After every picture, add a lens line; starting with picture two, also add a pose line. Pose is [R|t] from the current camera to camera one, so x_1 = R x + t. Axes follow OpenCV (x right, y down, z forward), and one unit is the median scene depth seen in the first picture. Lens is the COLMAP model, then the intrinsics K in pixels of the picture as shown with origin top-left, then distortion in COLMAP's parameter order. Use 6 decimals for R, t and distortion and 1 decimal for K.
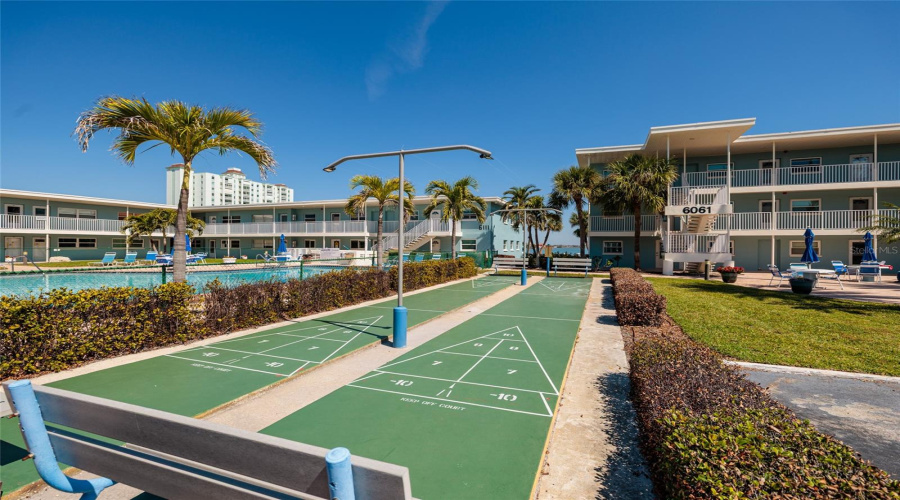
lens RADIAL K [[388.6, 0, 457.7], [0, 388.6, 246.4], [0, 0, 1]] dist [0.001472, 0.000340]
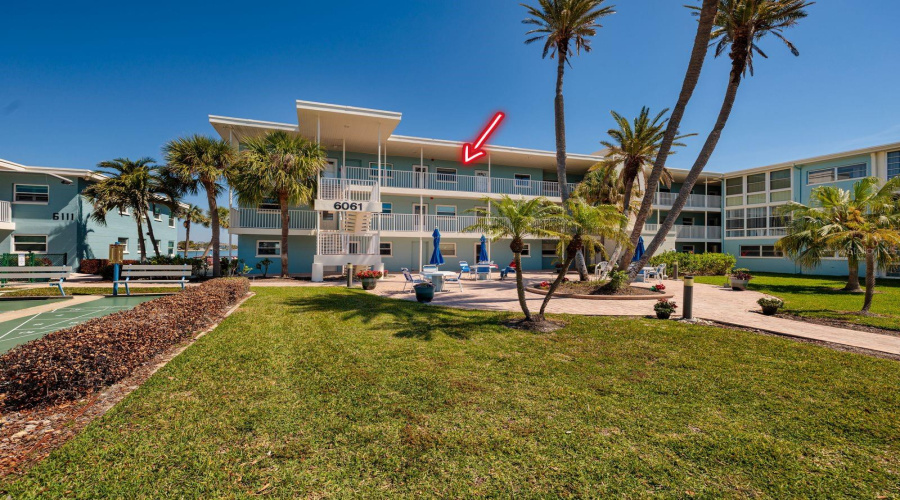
lens RADIAL K [[388.6, 0, 447.6], [0, 388.6, 250.9], [0, 0, 1]] dist [0.001472, 0.000340]
pose [[0.766077, -0.000856, 0.642748, 0.218470], [-0.005264, 0.999957, 0.007605, -0.000443], [-0.642727, -0.009209, 0.766040, 0.176383]]
